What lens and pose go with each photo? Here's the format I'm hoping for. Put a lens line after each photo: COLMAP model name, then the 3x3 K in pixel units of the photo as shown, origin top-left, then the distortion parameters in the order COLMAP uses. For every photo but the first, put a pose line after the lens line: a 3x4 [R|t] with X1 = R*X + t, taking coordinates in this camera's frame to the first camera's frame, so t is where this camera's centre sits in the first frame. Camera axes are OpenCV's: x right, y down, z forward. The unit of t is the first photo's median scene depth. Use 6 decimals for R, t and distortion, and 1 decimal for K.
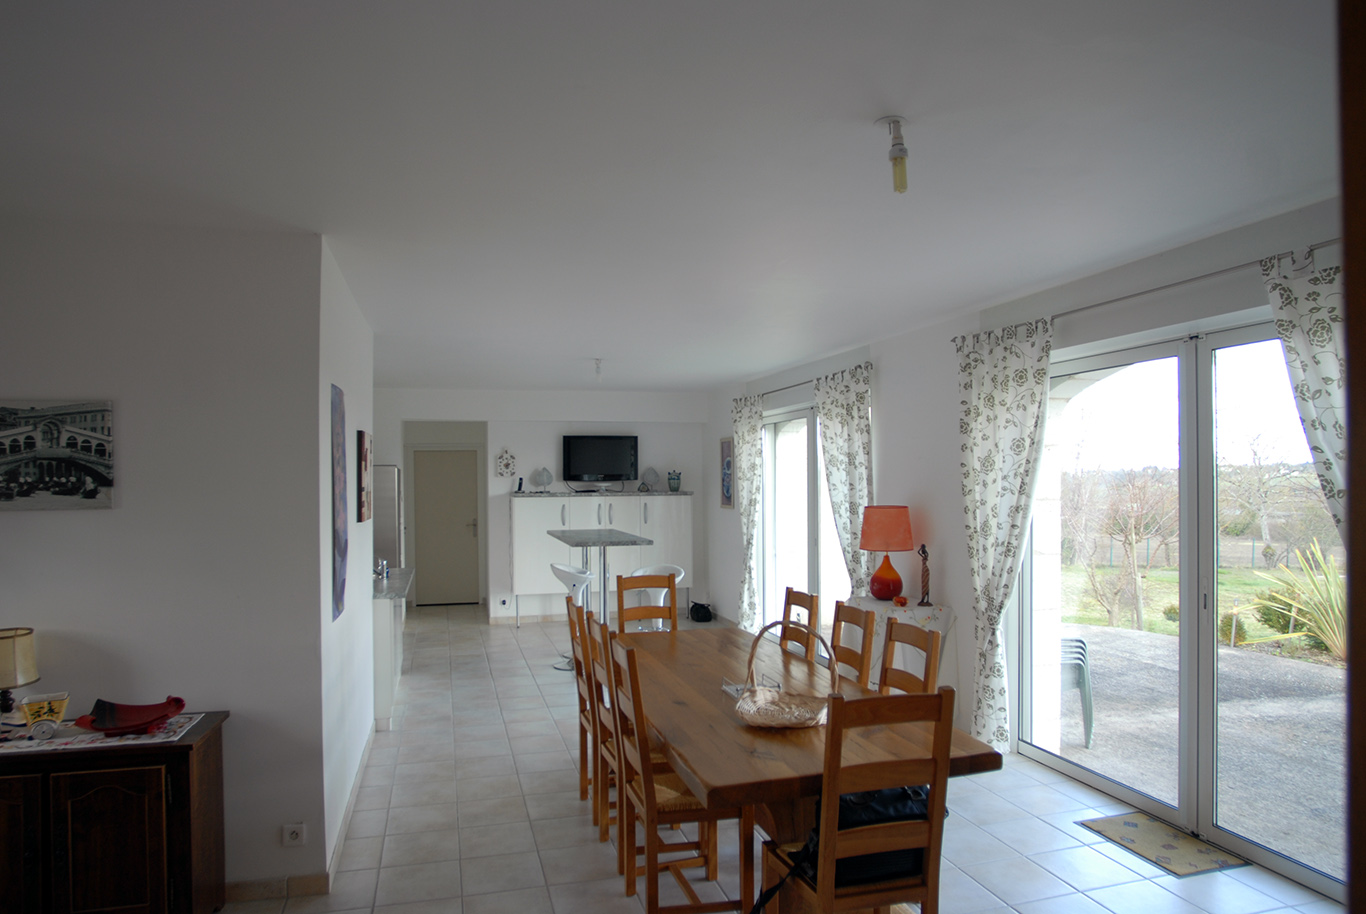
lens RADIAL K [[836.6, 0, 673.4], [0, 836.6, 461.7], [0, 0, 1]] dist [-0.007929, 0.003653]
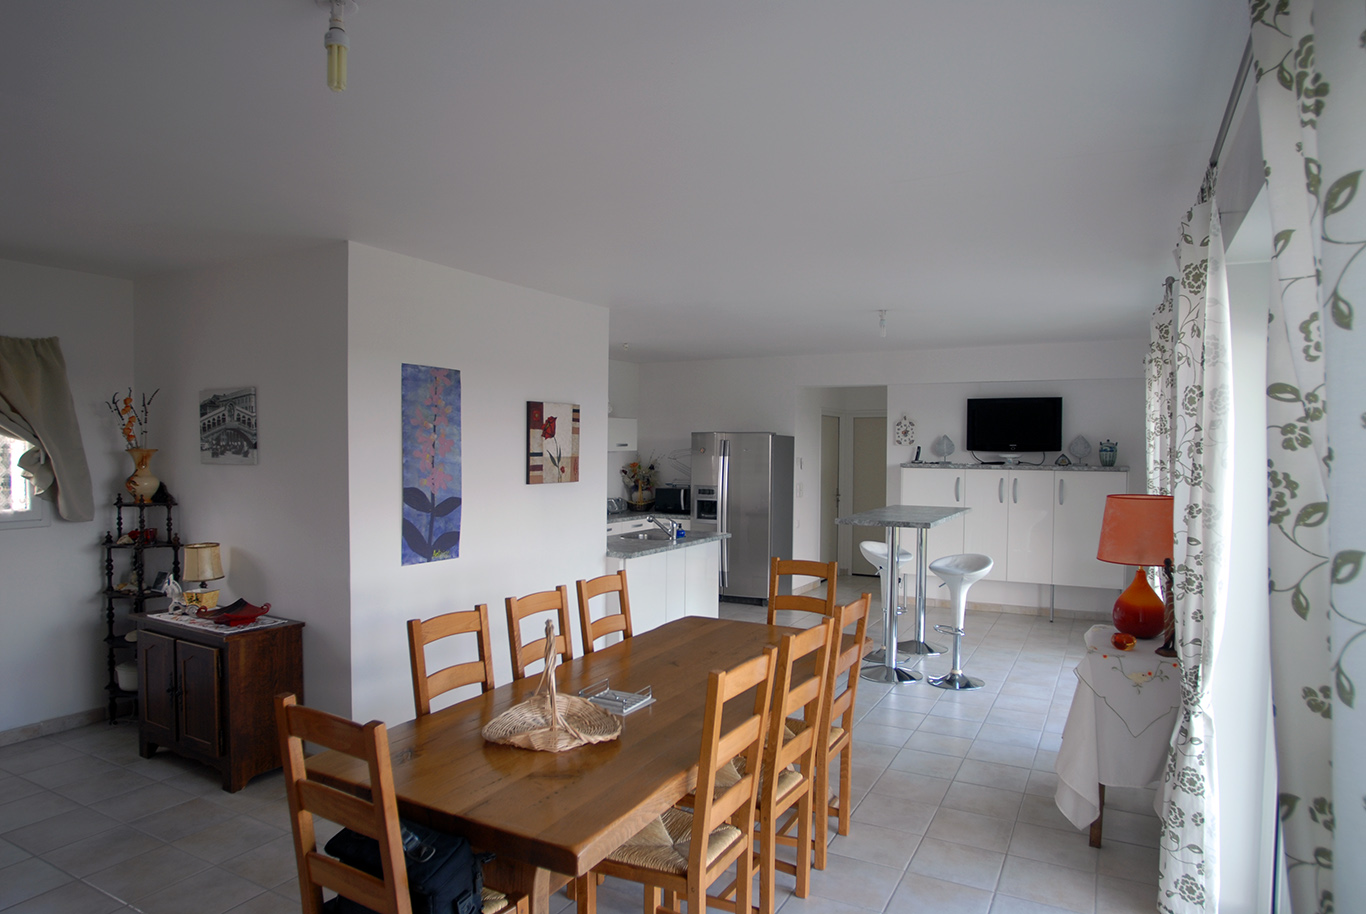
lens RADIAL K [[836.6, 0, 674.5], [0, 836.6, 465.5], [0, 0, 1]] dist [-0.007929, 0.003653]
pose [[0.710058, 0.027772, -0.703595, 0.535632], [0.003366, 0.999077, 0.042832, 0.000083], [0.704135, -0.032781, 0.709309, 0.331101]]
